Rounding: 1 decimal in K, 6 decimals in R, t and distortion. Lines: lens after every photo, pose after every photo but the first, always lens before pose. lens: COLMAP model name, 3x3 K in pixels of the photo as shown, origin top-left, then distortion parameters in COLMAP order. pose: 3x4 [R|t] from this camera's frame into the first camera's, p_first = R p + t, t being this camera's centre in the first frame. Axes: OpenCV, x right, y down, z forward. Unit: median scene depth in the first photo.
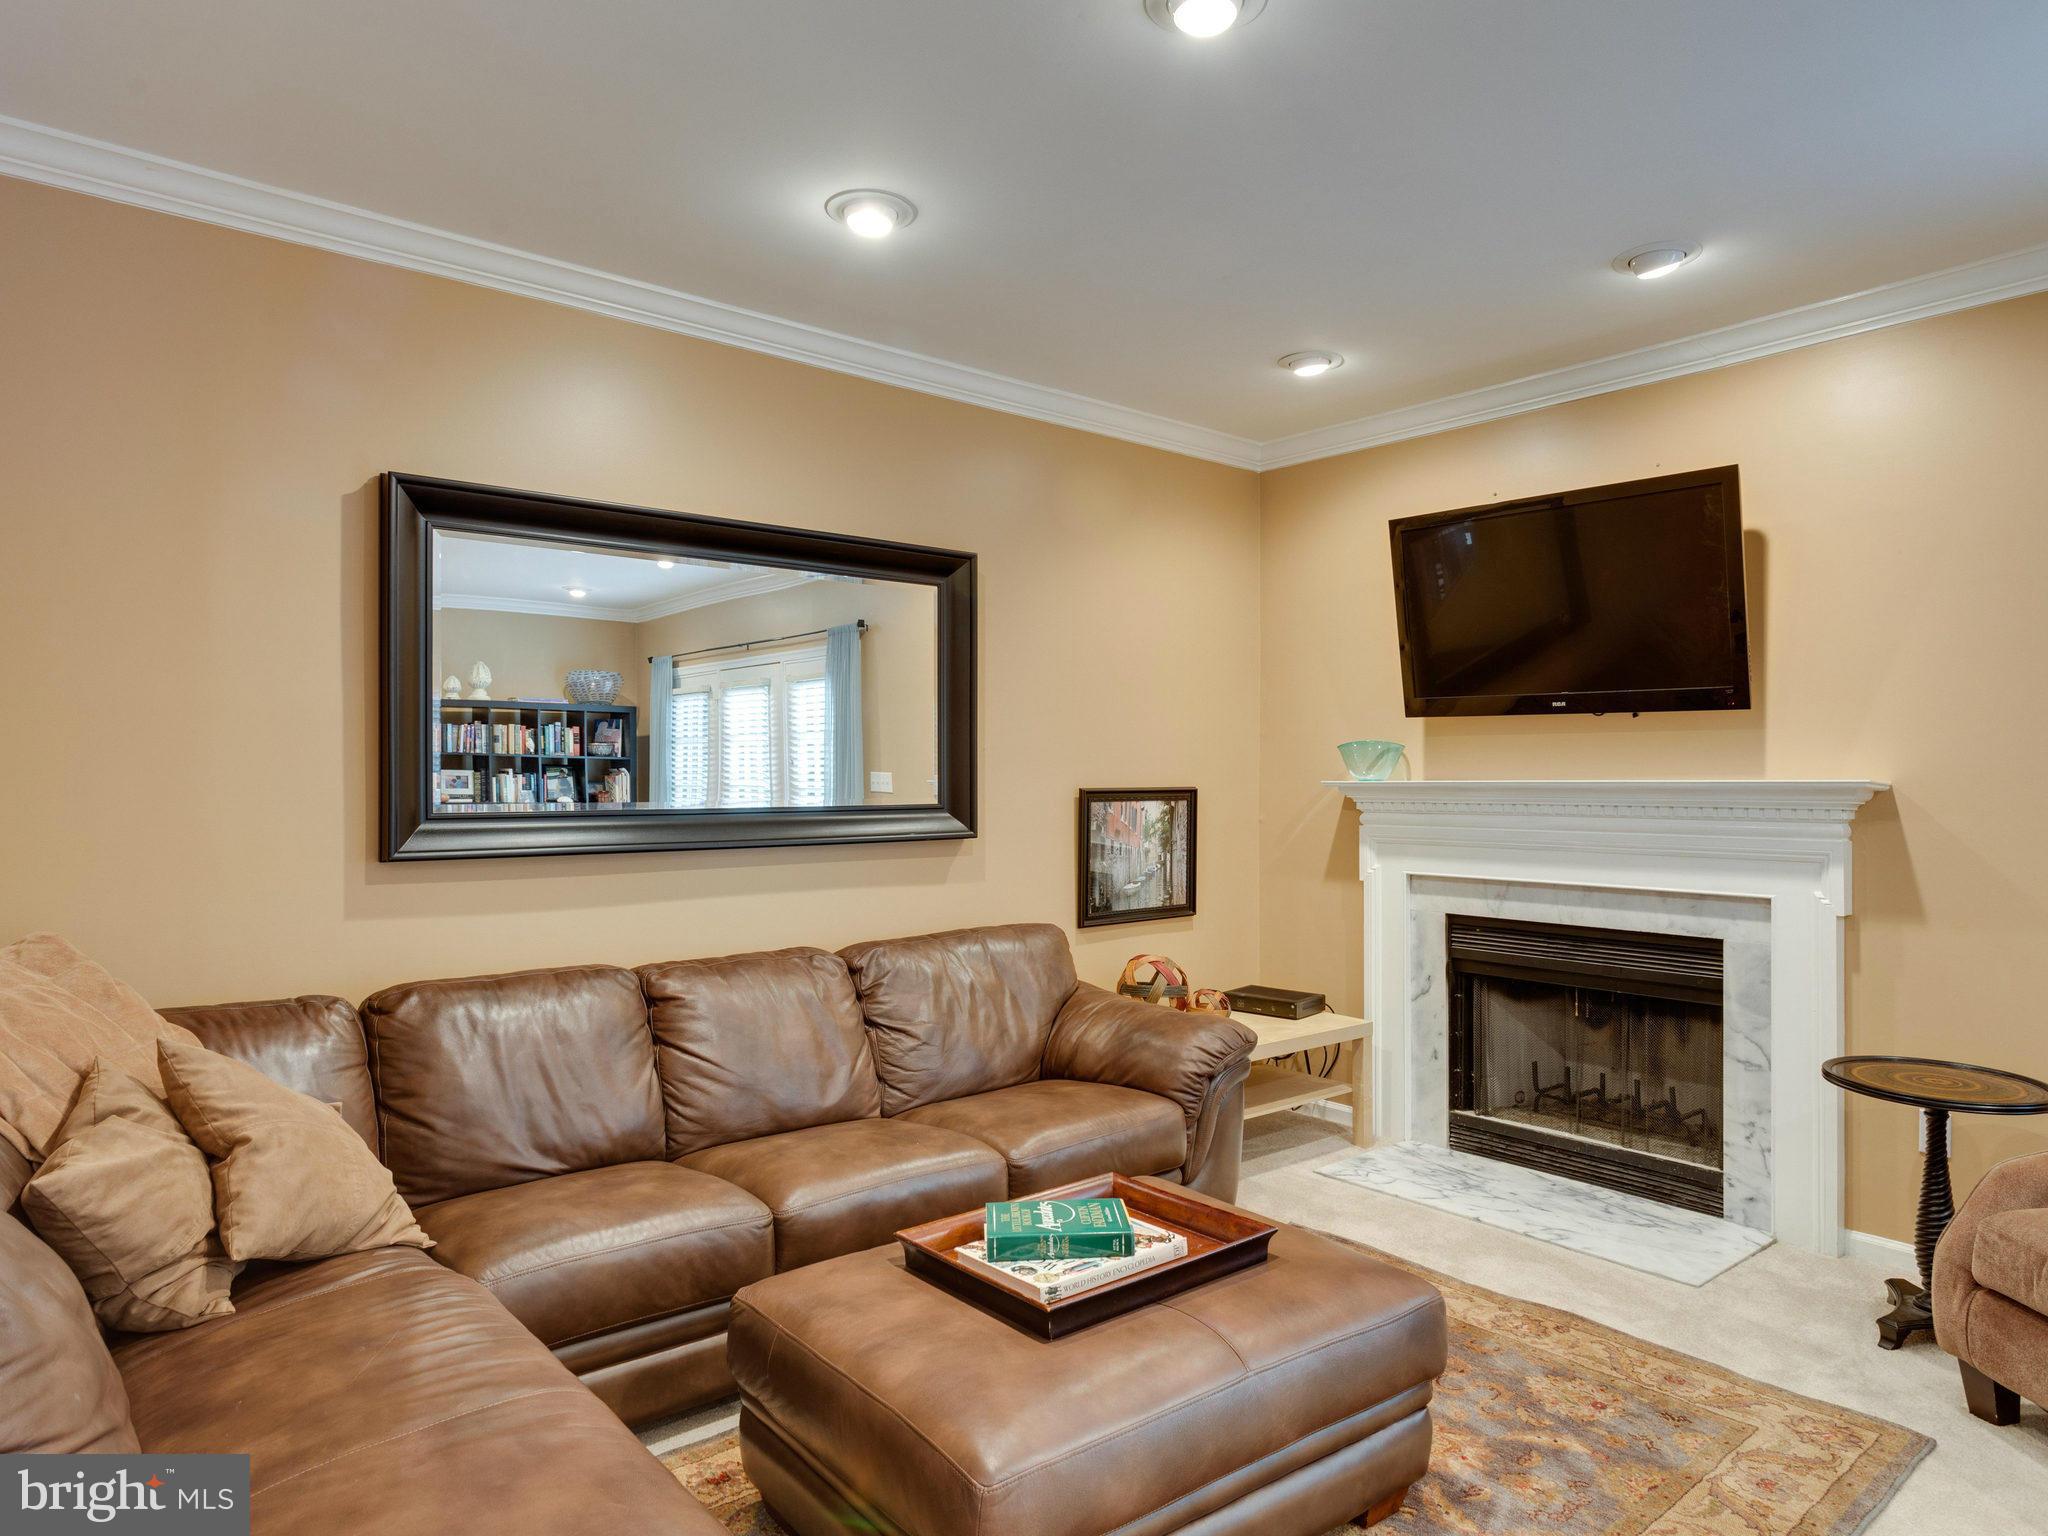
lens RADIAL K [[1234.0, 0, 1010.2], [0, 1234.0, 776.2], [0, 0, 1]] dist [-0.002832, -0.000185]
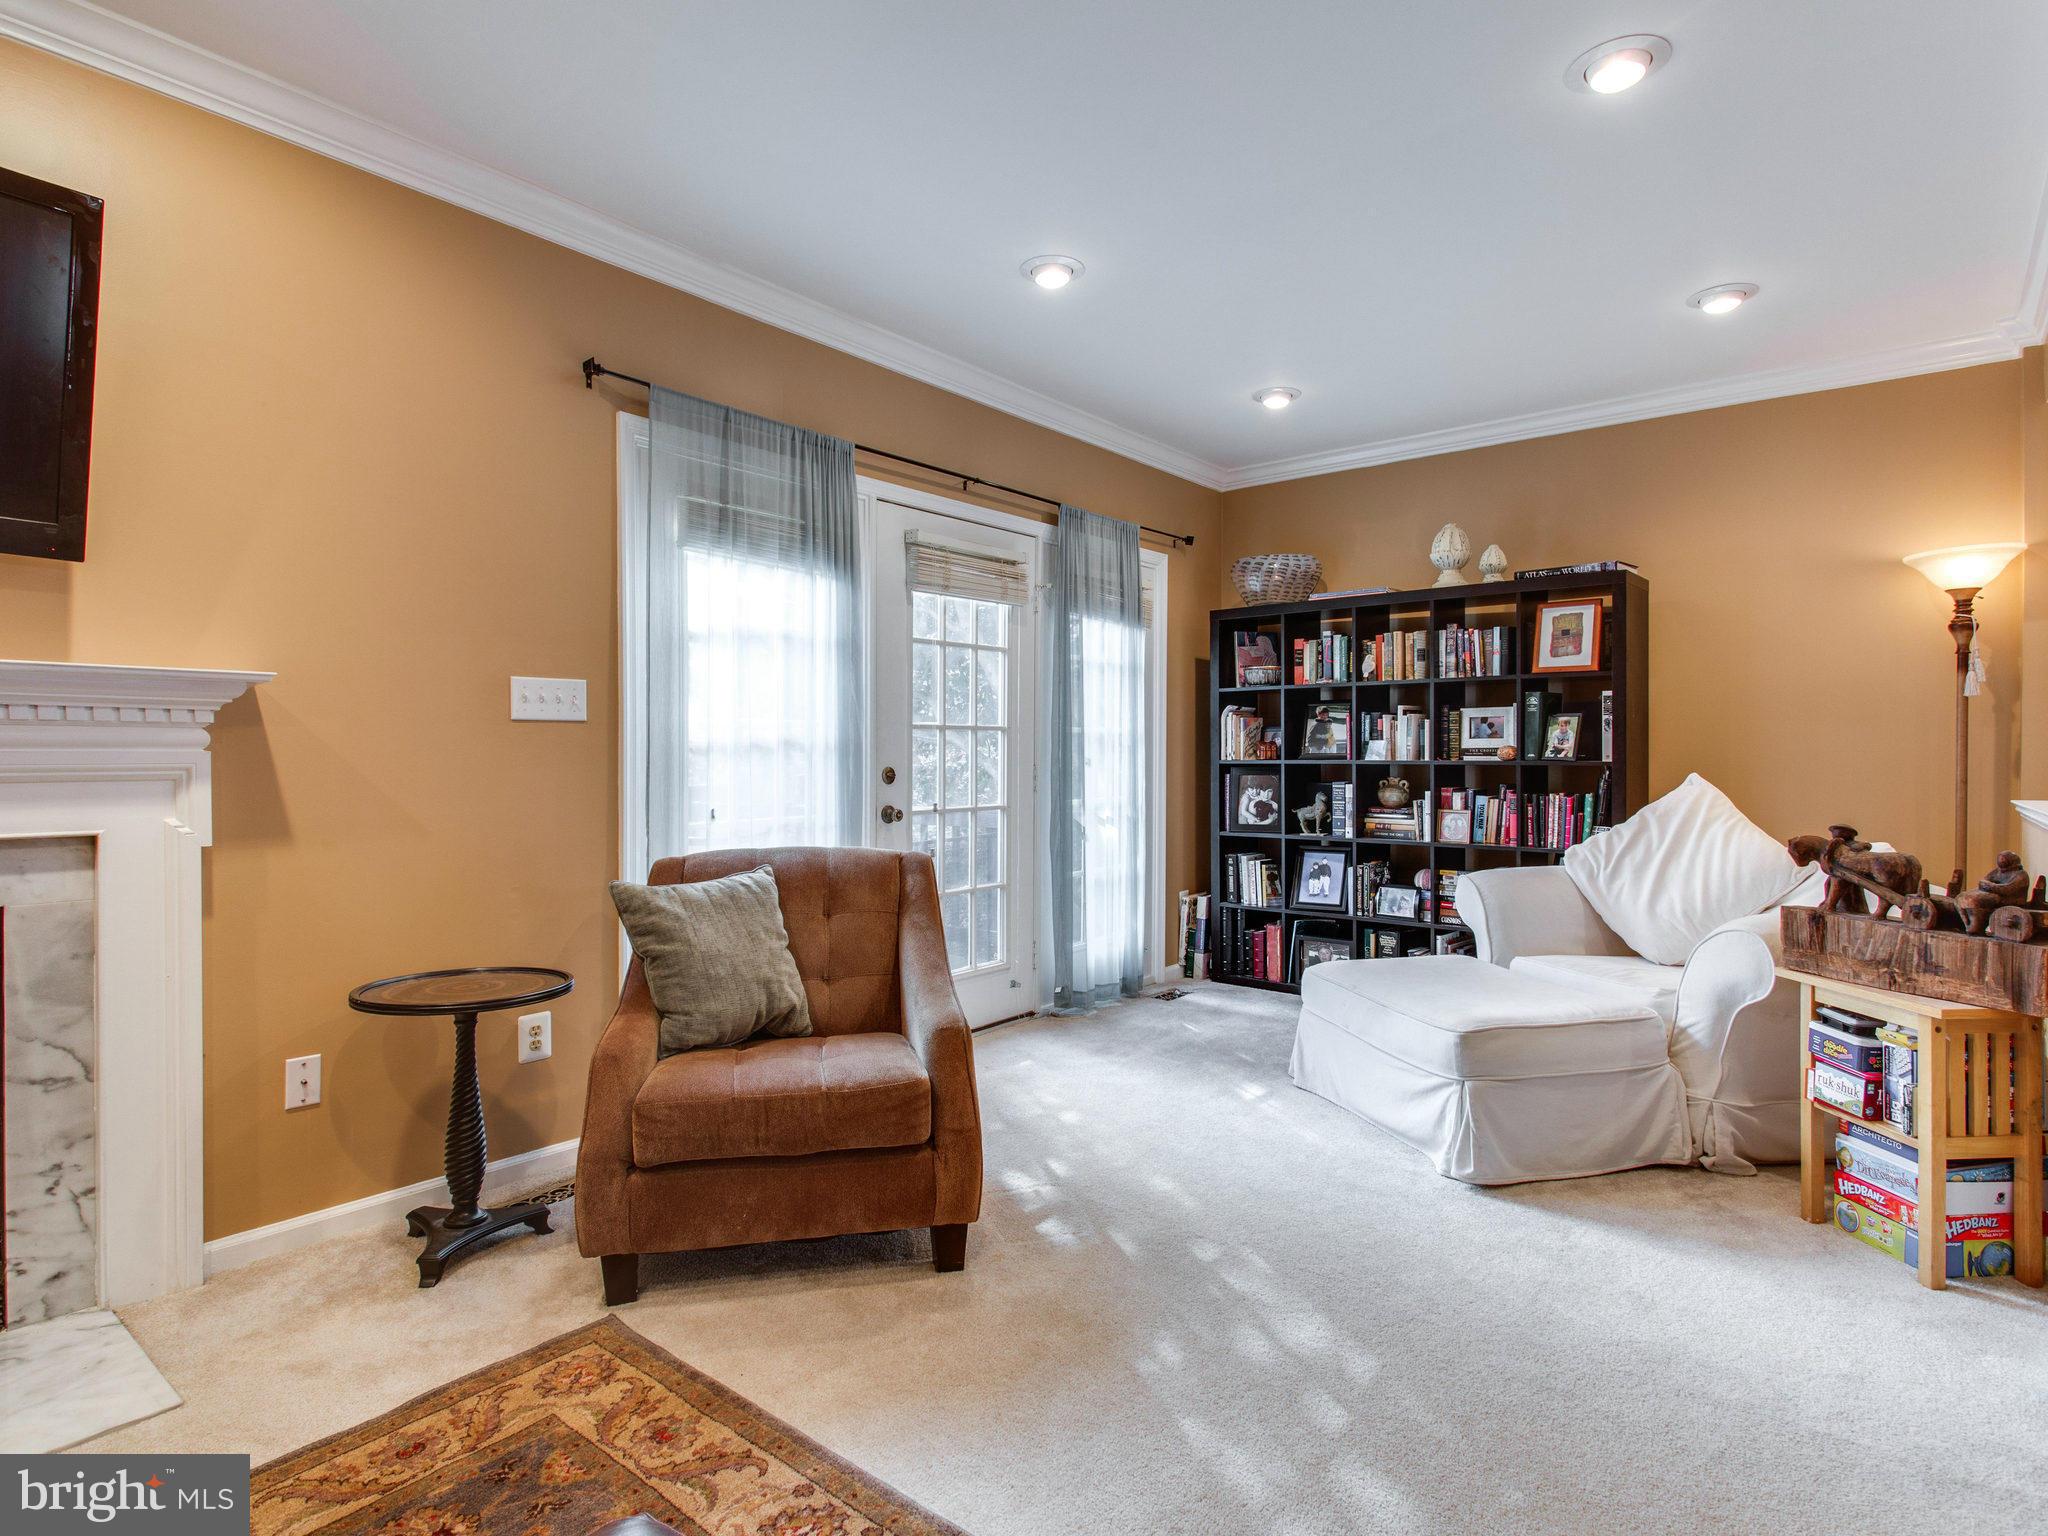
lens RADIAL K [[1122.3, 0, 1021.4], [0, 1122.3, 769.1], [0, 0, 1]] dist [0.006037, 0.000892]
pose [[-0.200976, -0.007952, 0.979564, -0.113838], [0.000650, 0.999966, 0.008251, 0.051396], [-0.979596, 0.002295, -0.200964, 0.556780]]
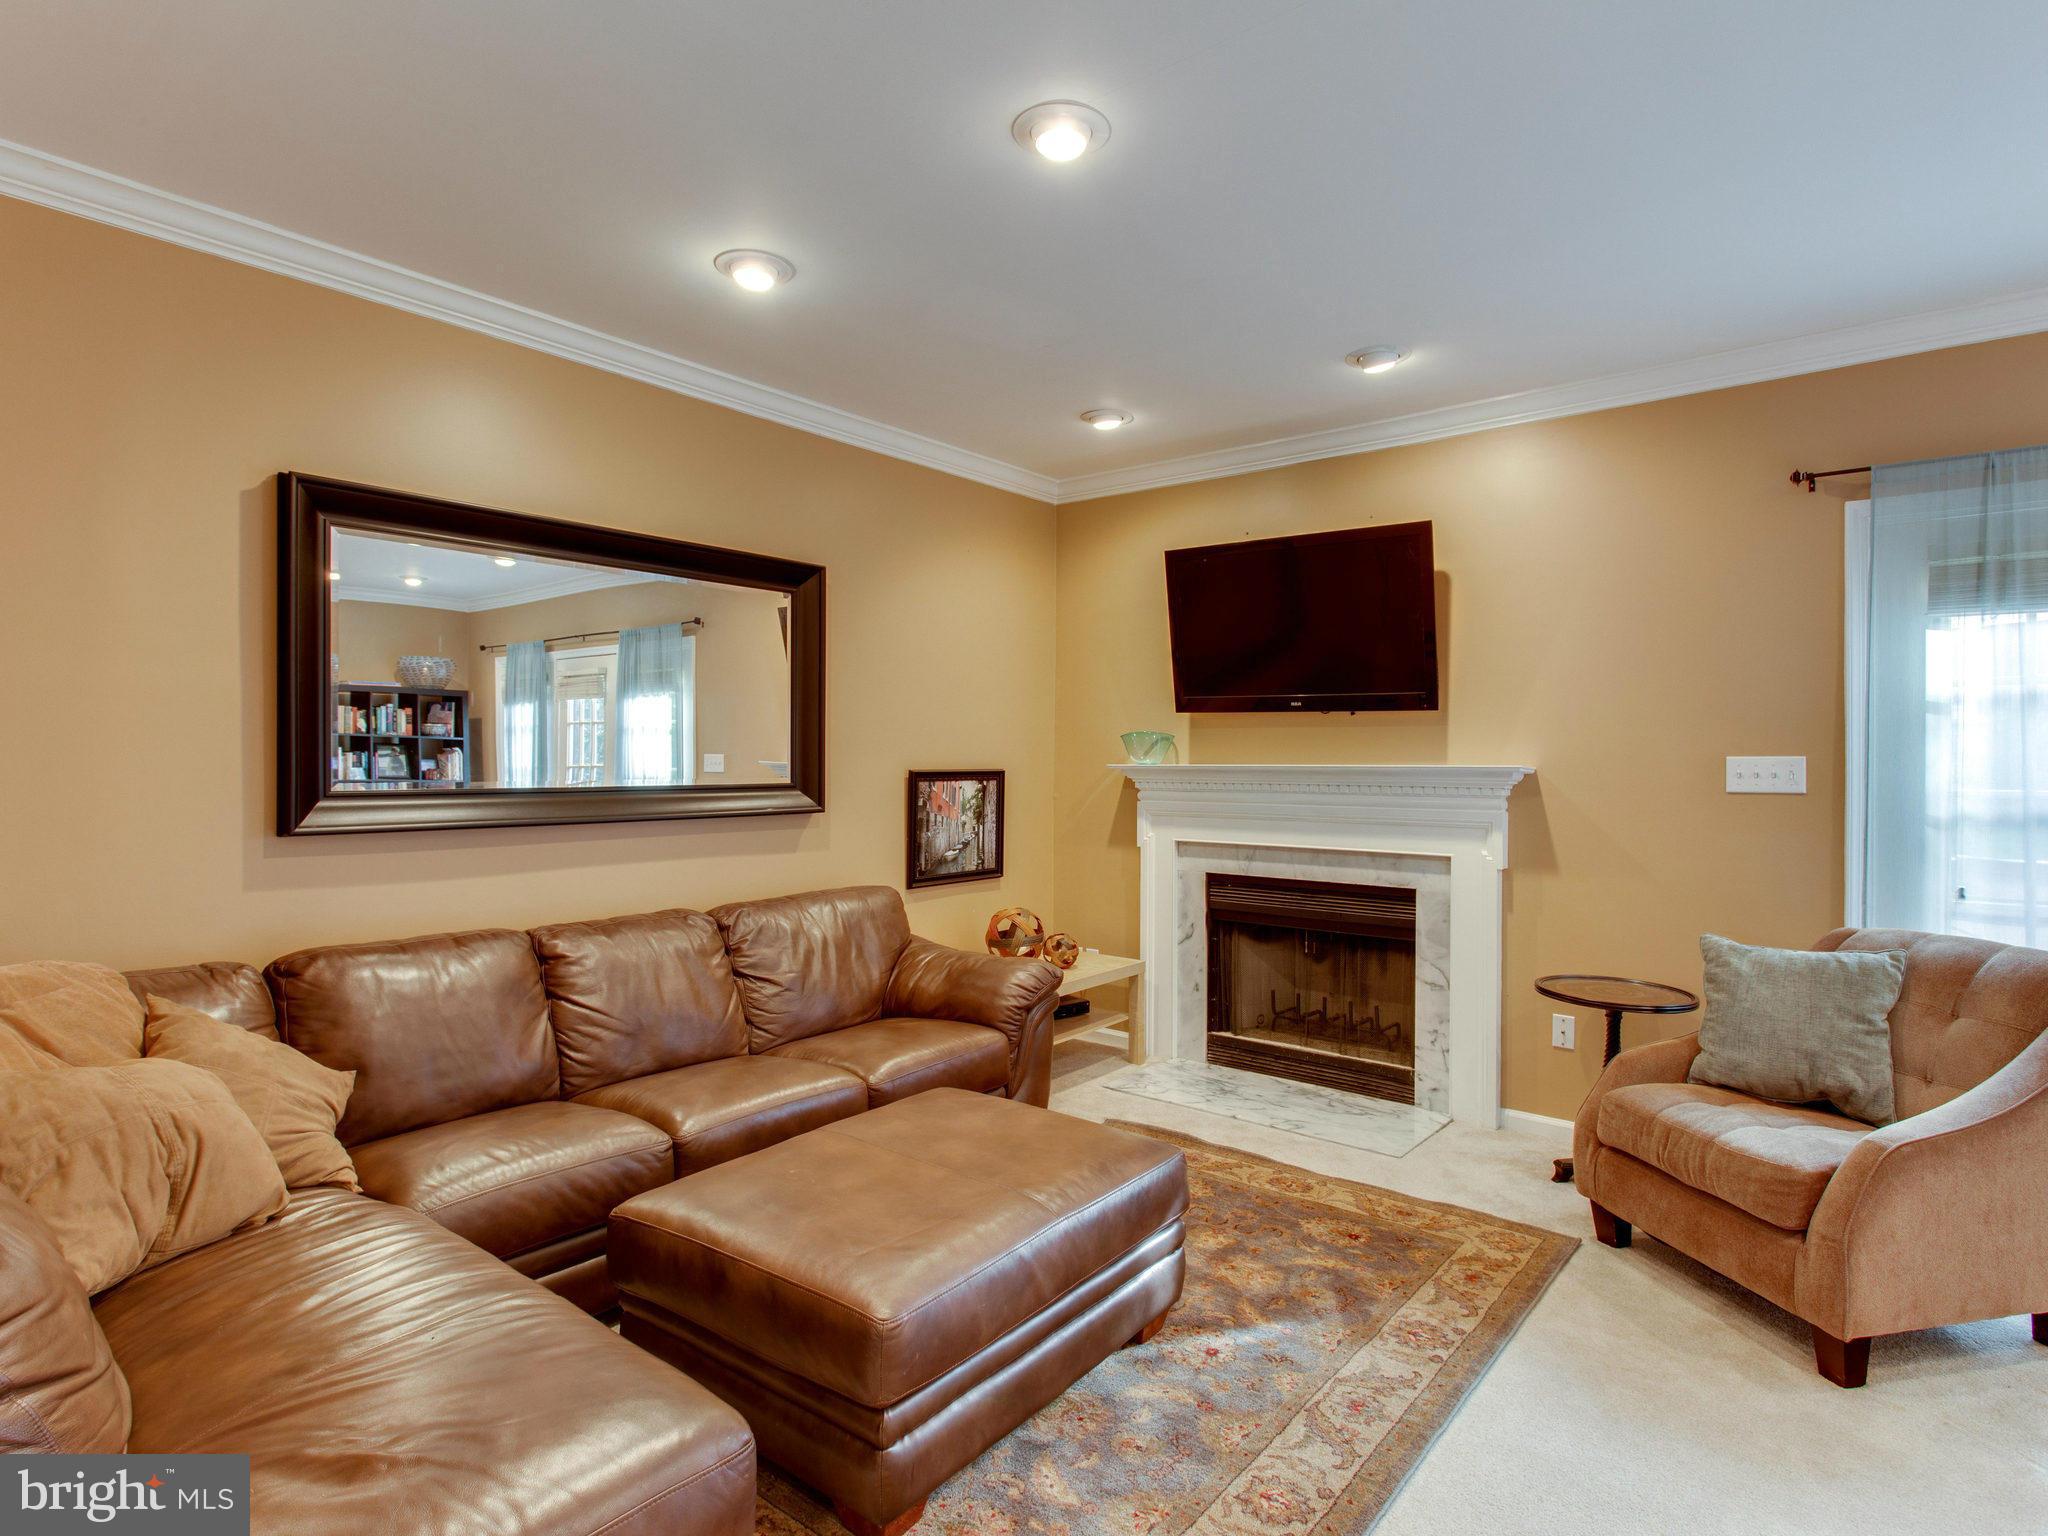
lens RADIAL K [[1099.8, 0, 1003.1], [0, 1099.8, 767.9], [0, 0, 1]] dist [0.003236, -0.000369]
pose [[0.982621, 0.004320, 0.185572, -0.055596], [-0.006133, 0.999939, 0.009194, -0.002007], [-0.185521, -0.010173, 0.982588, -0.044439]]
